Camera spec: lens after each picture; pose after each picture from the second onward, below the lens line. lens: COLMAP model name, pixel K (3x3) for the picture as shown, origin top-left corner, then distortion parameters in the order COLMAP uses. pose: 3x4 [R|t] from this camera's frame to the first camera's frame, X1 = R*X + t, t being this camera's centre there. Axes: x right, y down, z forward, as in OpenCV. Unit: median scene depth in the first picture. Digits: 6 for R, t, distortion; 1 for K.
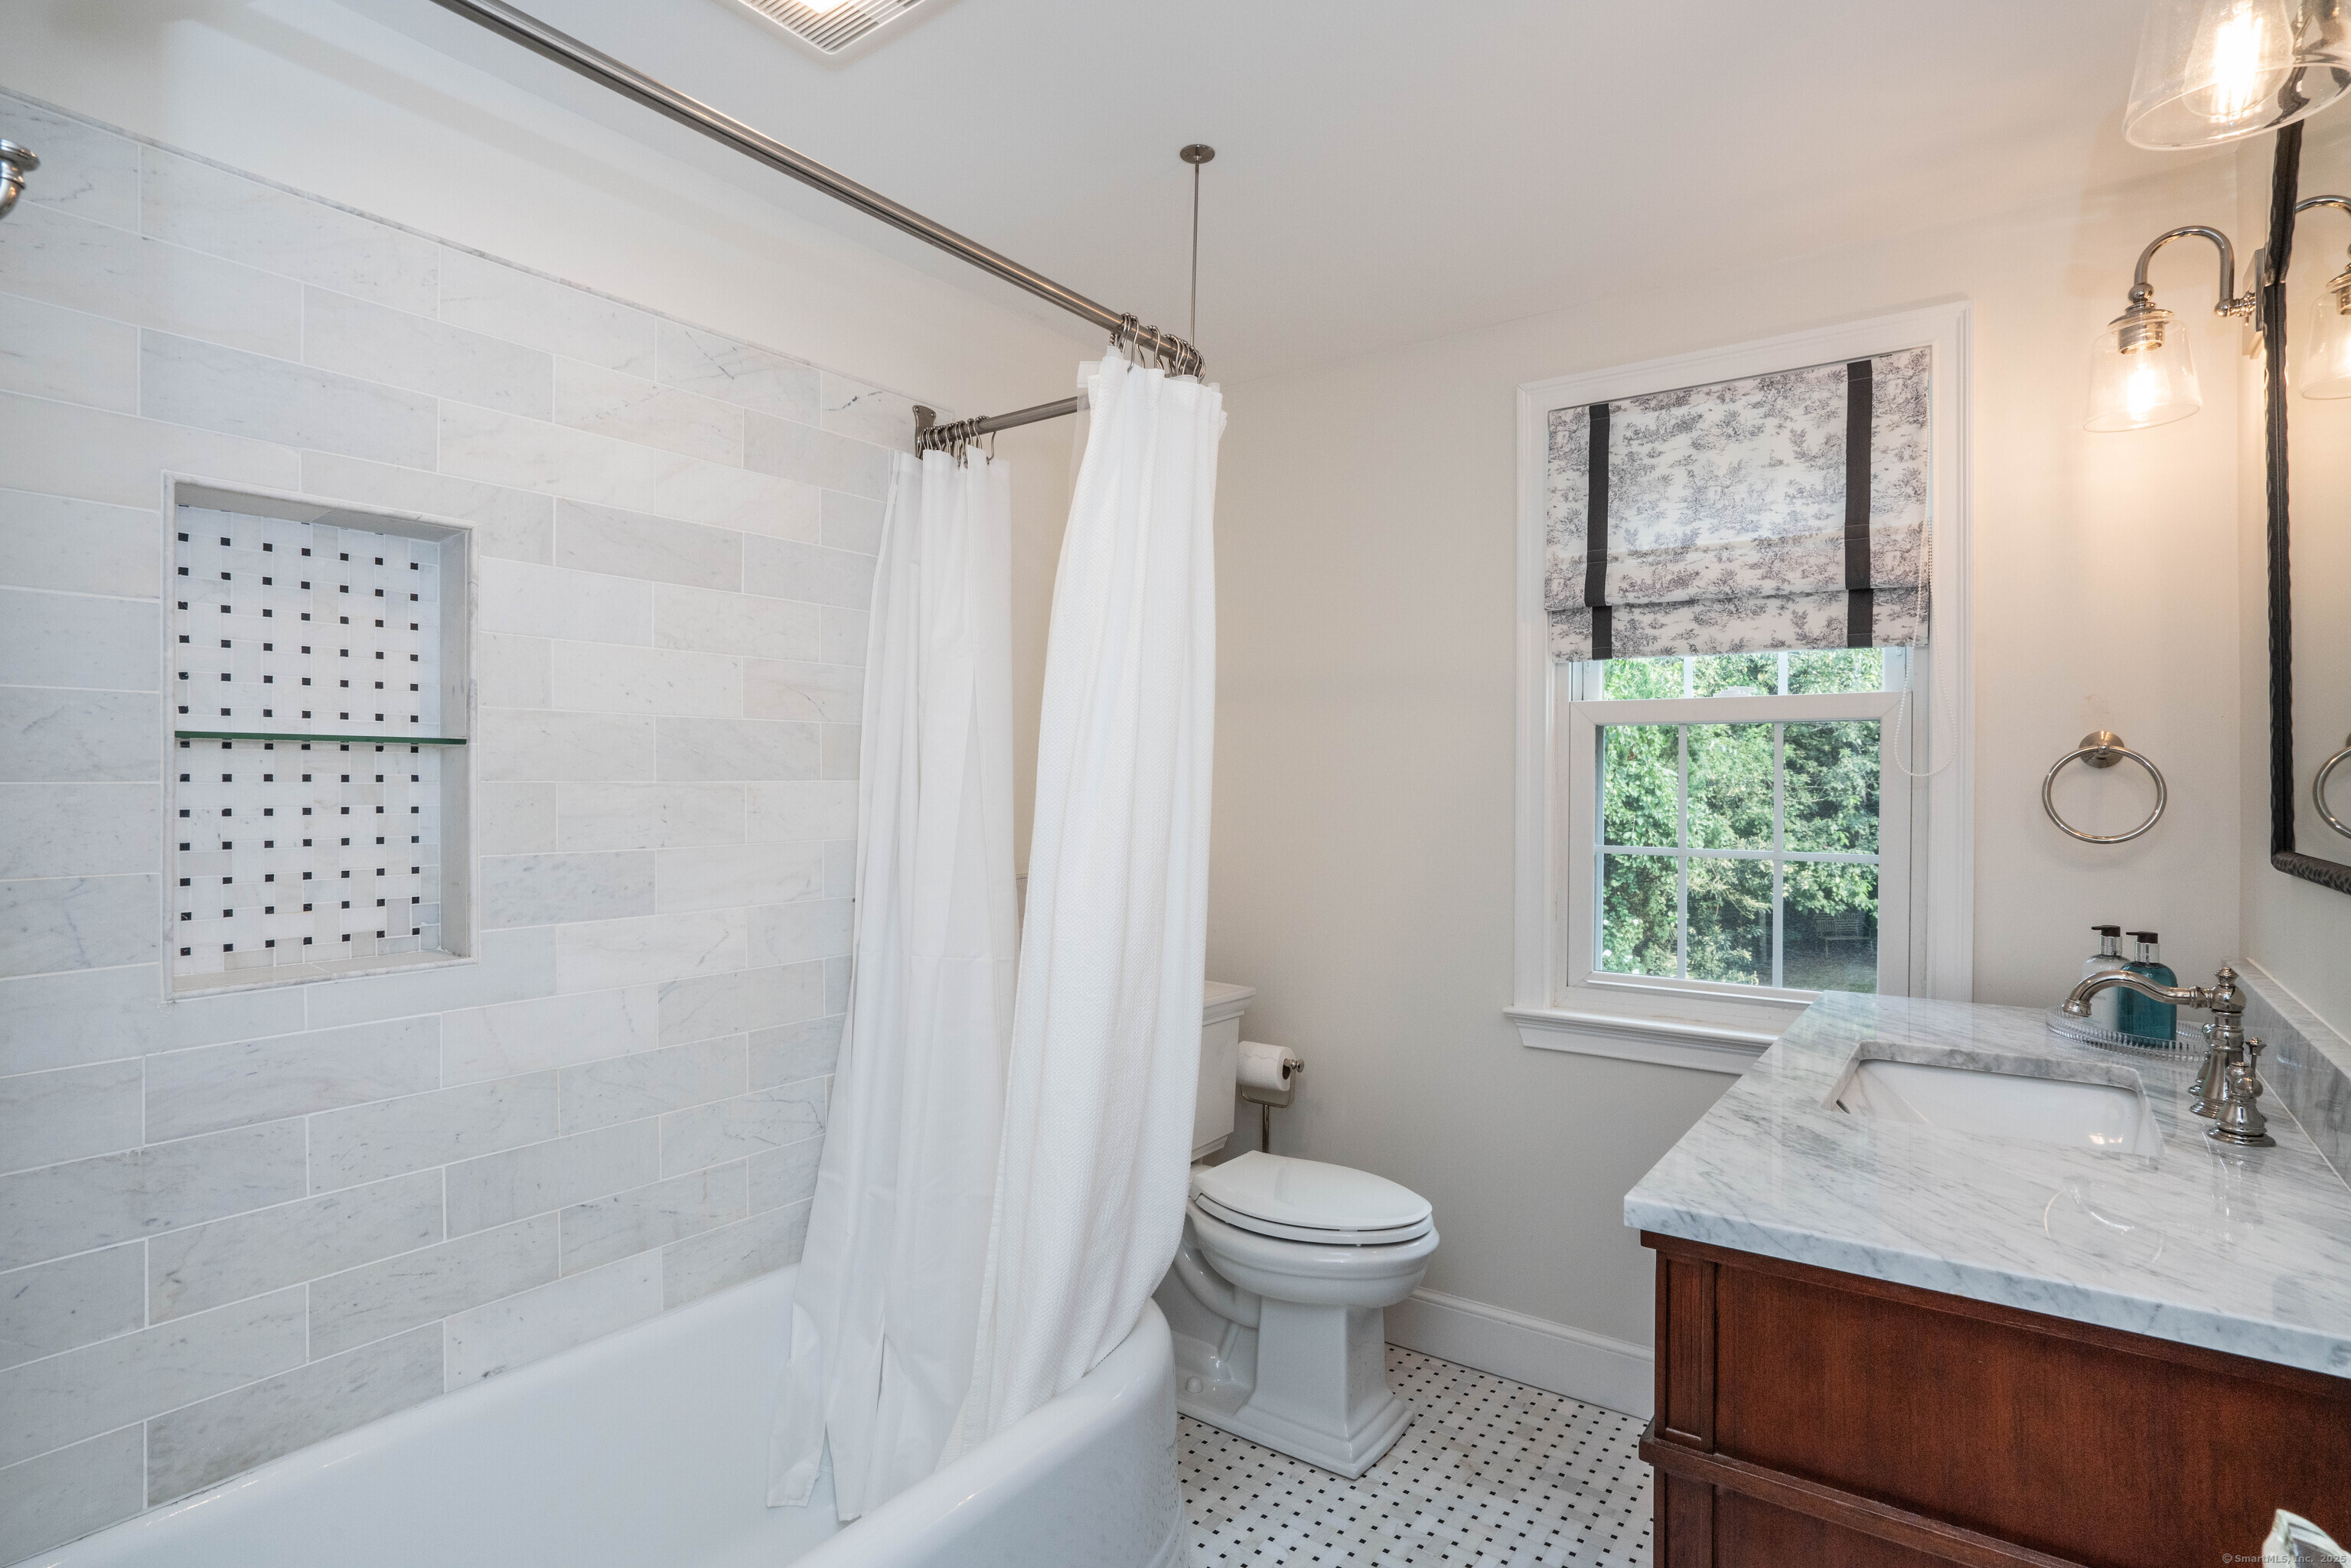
lens RADIAL K [[1180.5, 0, 1175.5], [0, 1180.5, 784.0], [0, 0, 1]] dist [-0.047090, 0.019378]
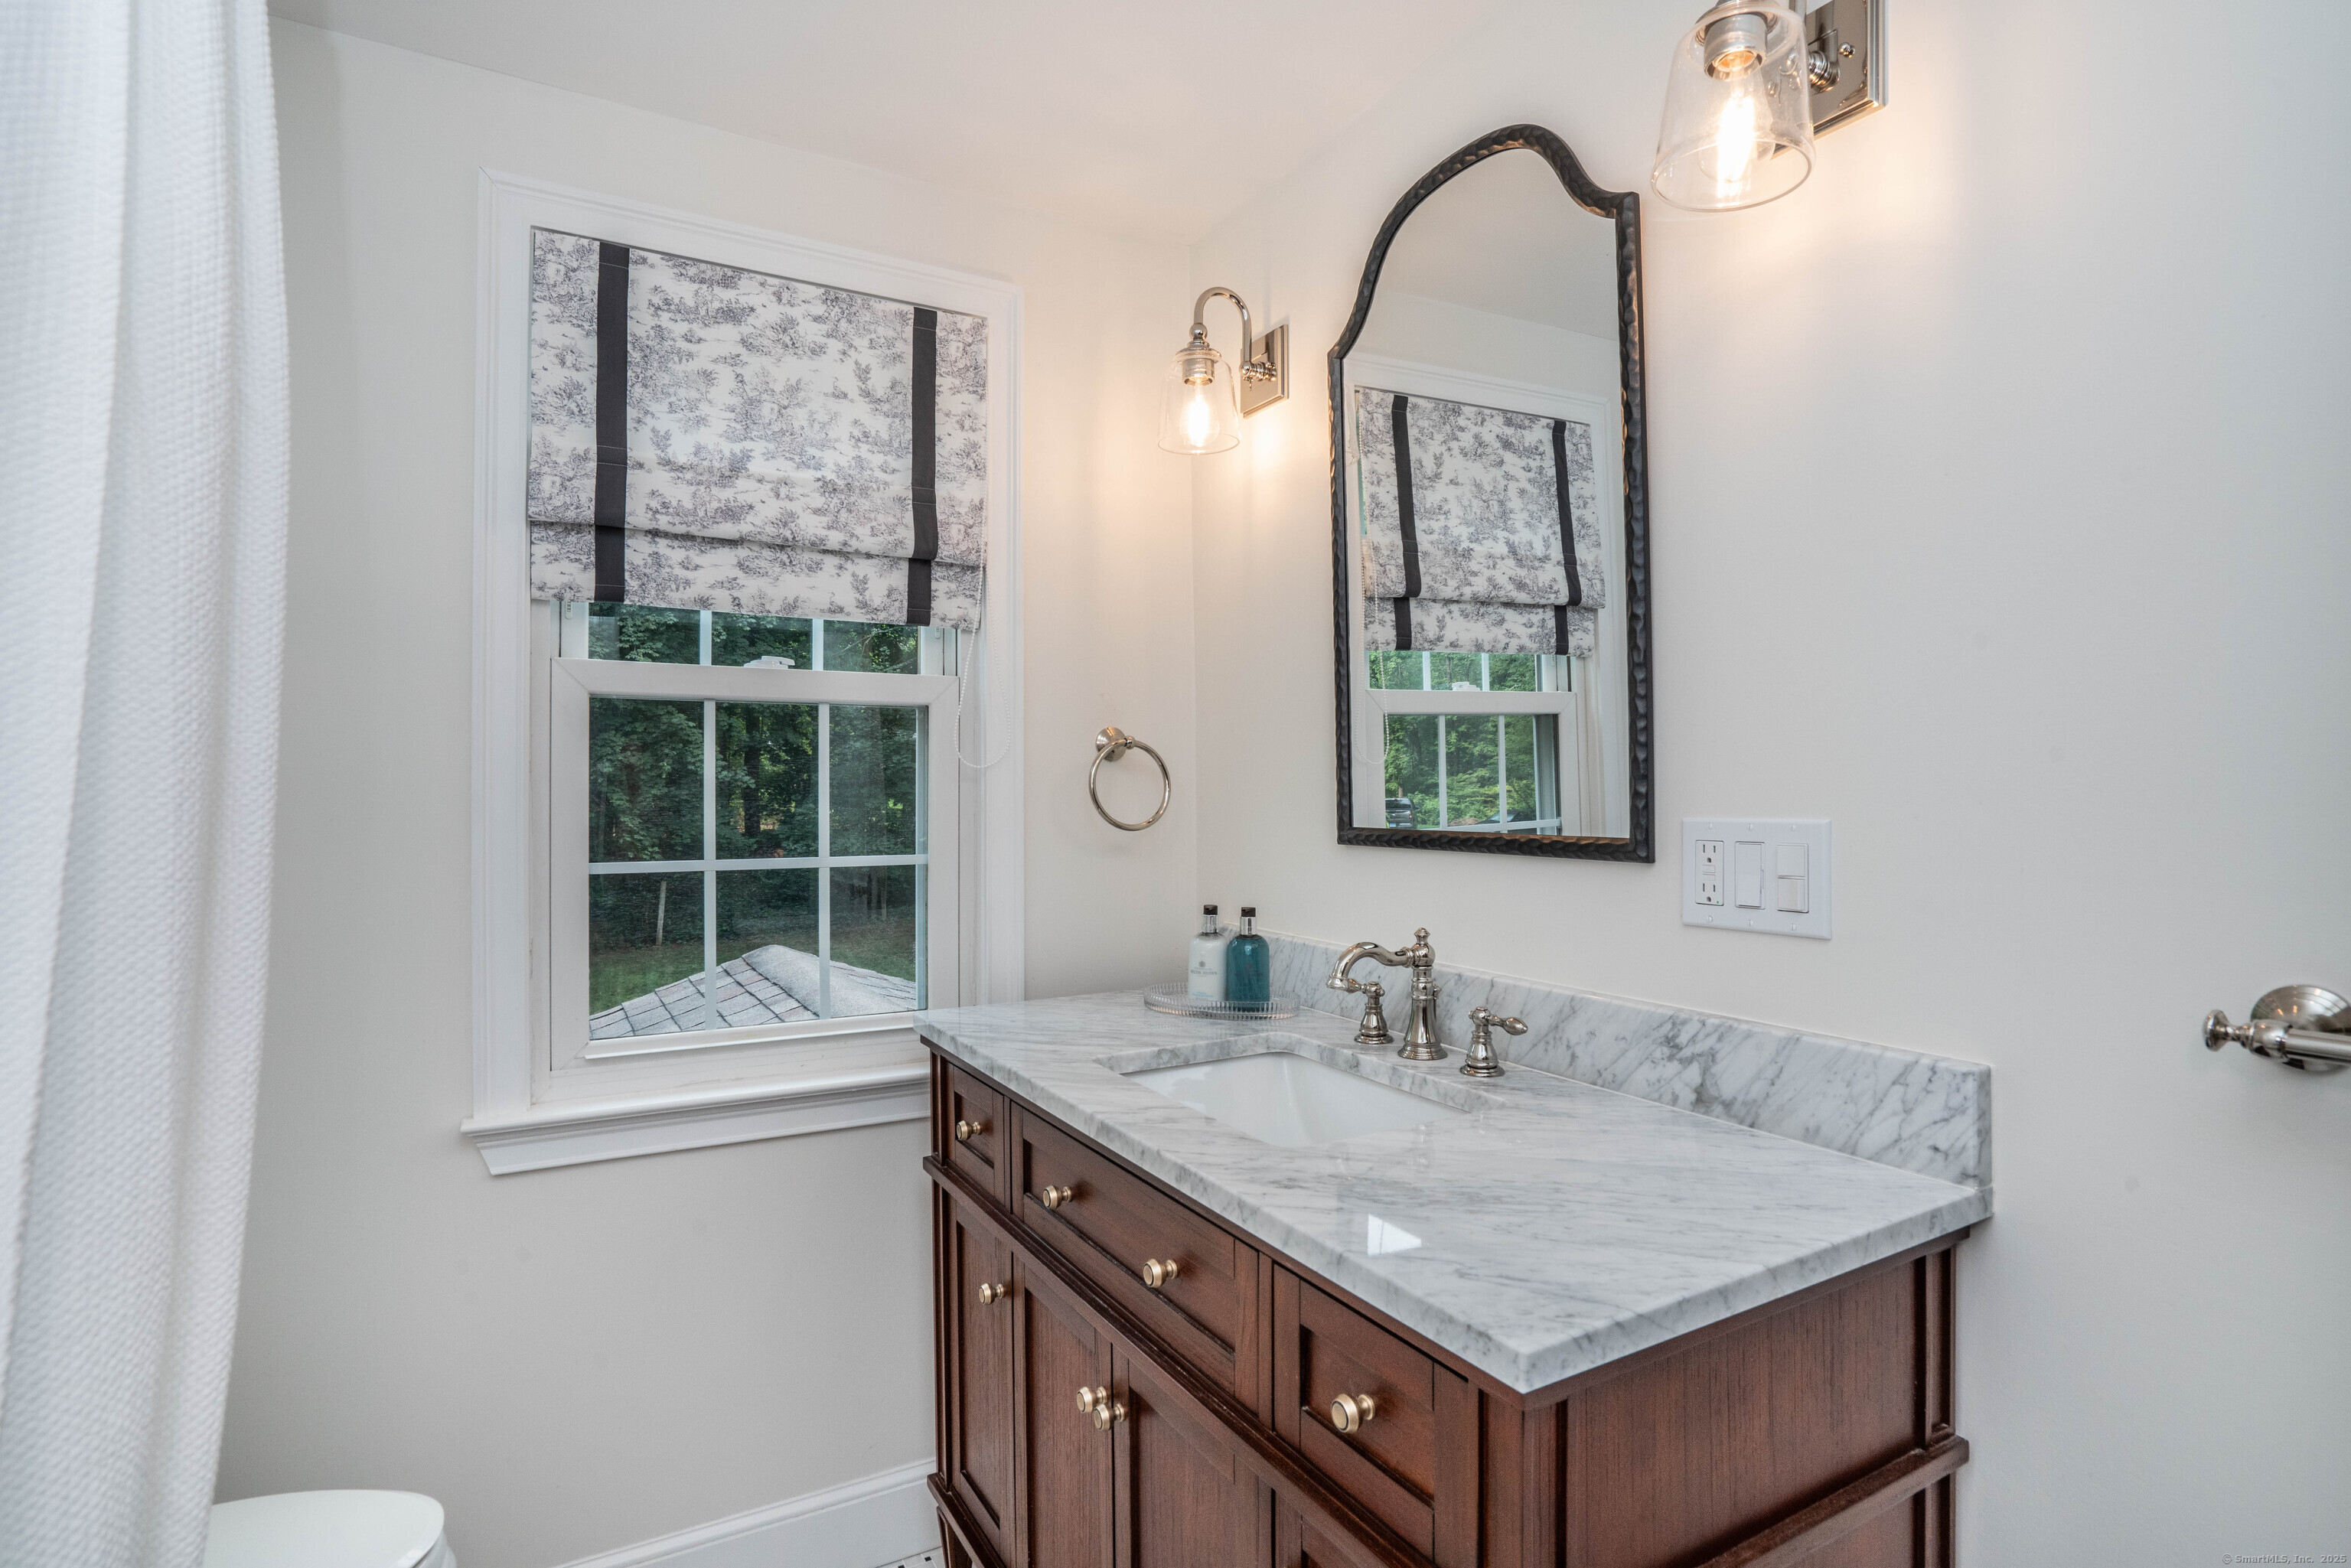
lens RADIAL K [[1180.5, 0, 1175.5], [0, 1180.5, 784.0], [0, 0, 1]] dist [-0.047090, 0.019378]
pose [[0.409630, -0.000318, 0.912252, -0.166445], [0.006742, 0.999974, -0.002679, 0.010170], [-0.912227, 0.007248, 0.409621, 0.461162]]
